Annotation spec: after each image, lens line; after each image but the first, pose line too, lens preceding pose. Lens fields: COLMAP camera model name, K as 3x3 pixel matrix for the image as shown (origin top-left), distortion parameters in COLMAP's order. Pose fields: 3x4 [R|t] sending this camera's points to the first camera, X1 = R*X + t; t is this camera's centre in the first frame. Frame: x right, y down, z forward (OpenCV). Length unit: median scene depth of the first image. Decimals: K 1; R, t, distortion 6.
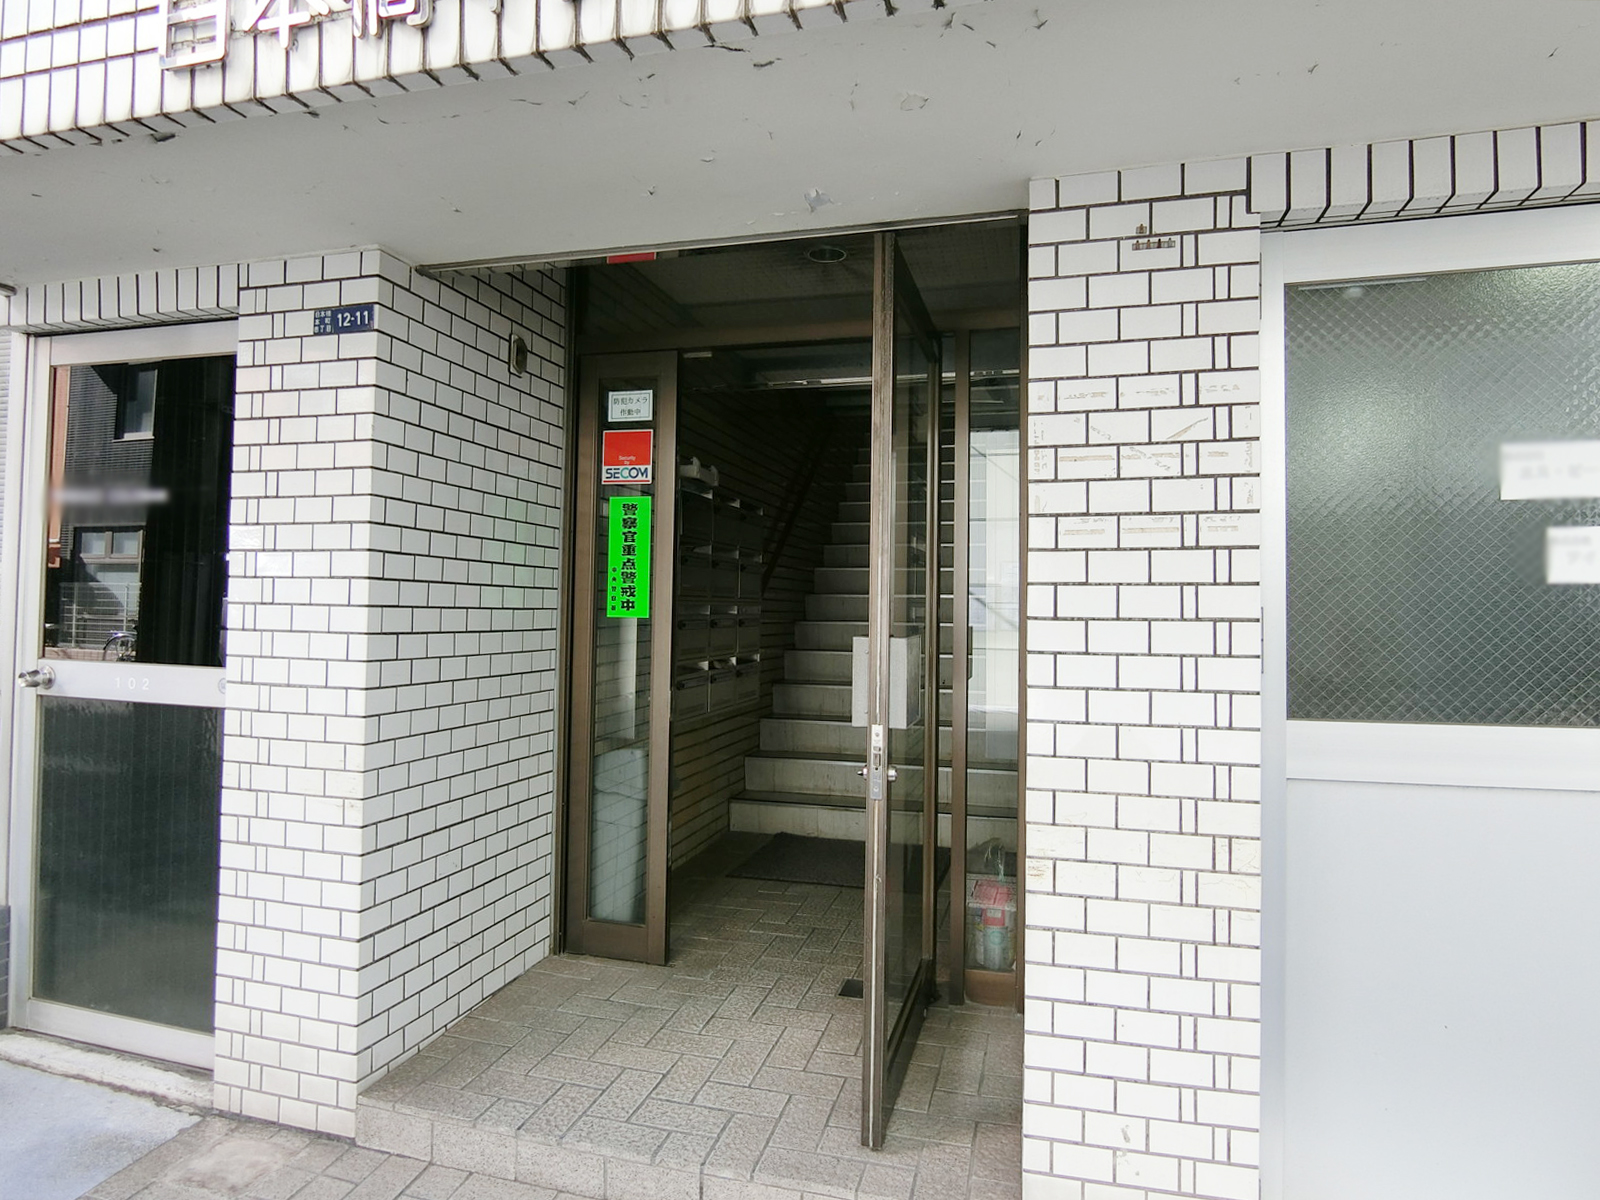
lens RADIAL K [[933.2, 0, 796.6], [0, 933.2, 594.7], [0, 0, 1]] dist [-0.017345, -0.000534]
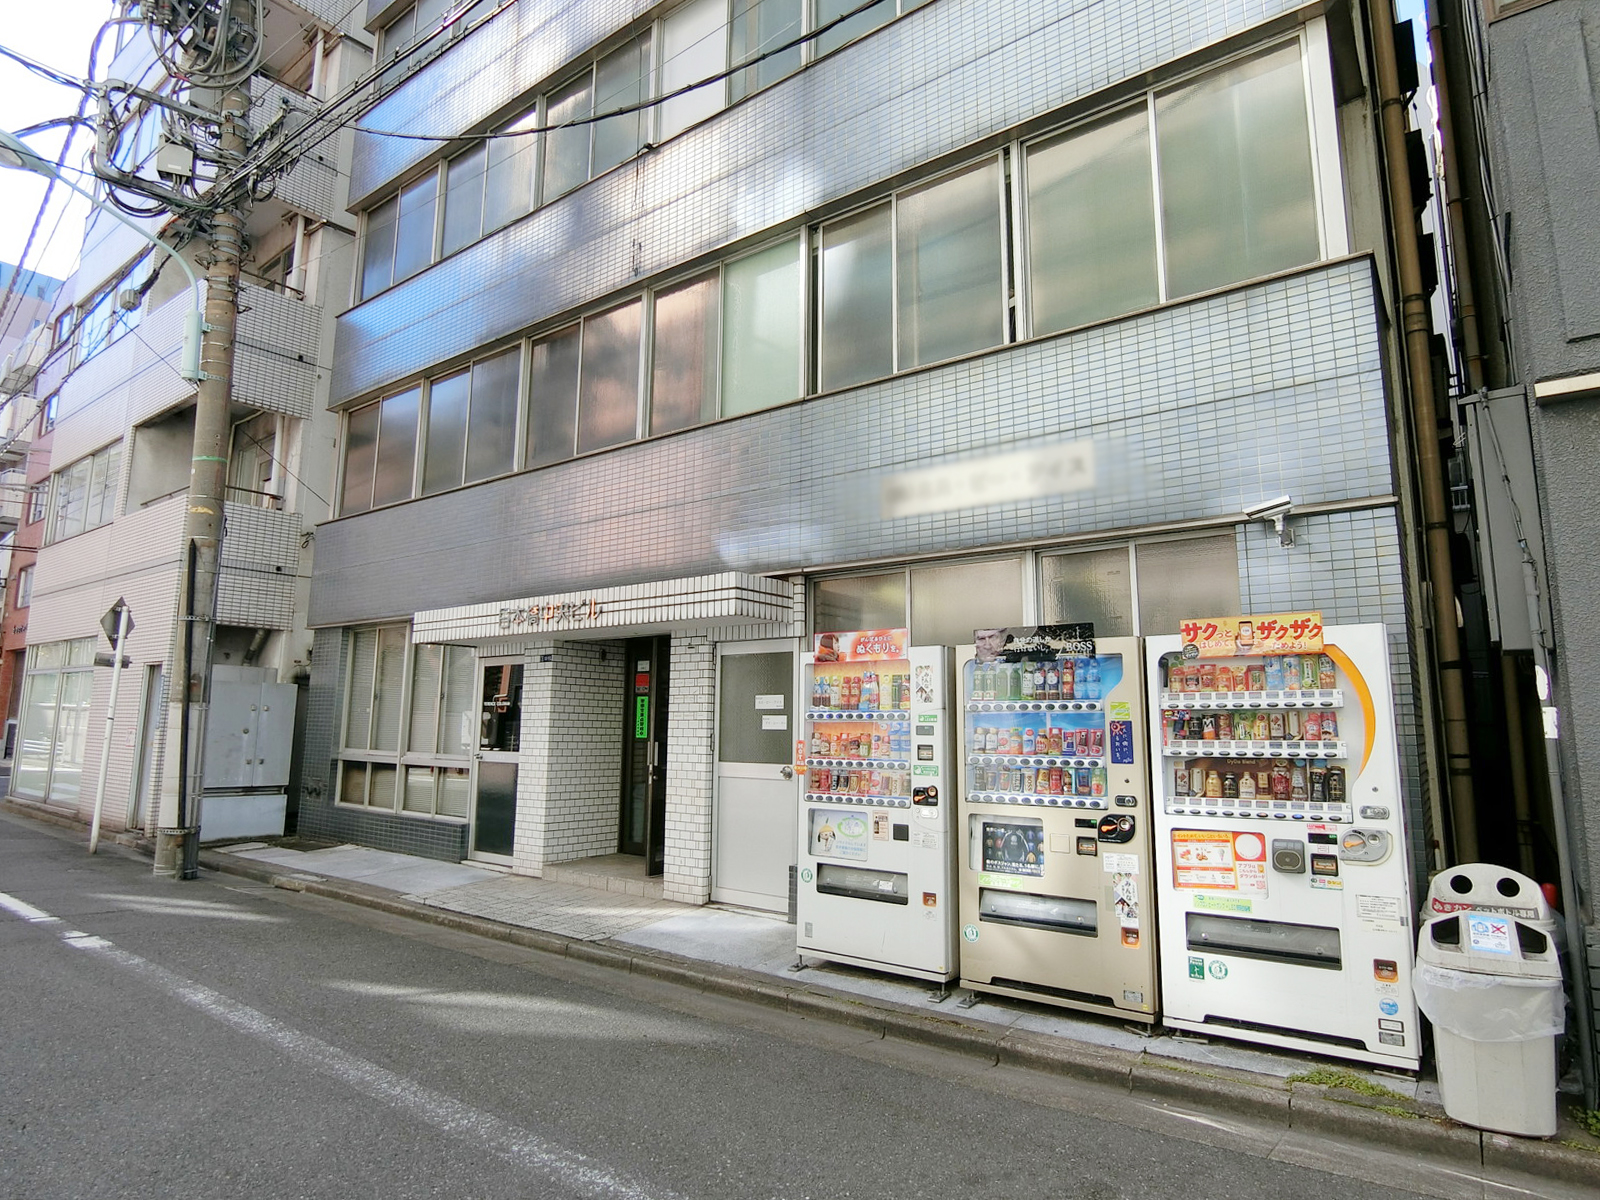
lens RADIAL K [[933.2, 0, 796.6], [0, 933.2, 594.7], [0, 0, 1]] dist [-0.017345, -0.000534]
pose [[0.927931, -0.060330, -0.367837, 1.854351], [0.012215, 0.991207, -0.131757, -0.038150], [0.372552, 0.117768, 0.920509, -2.127330]]
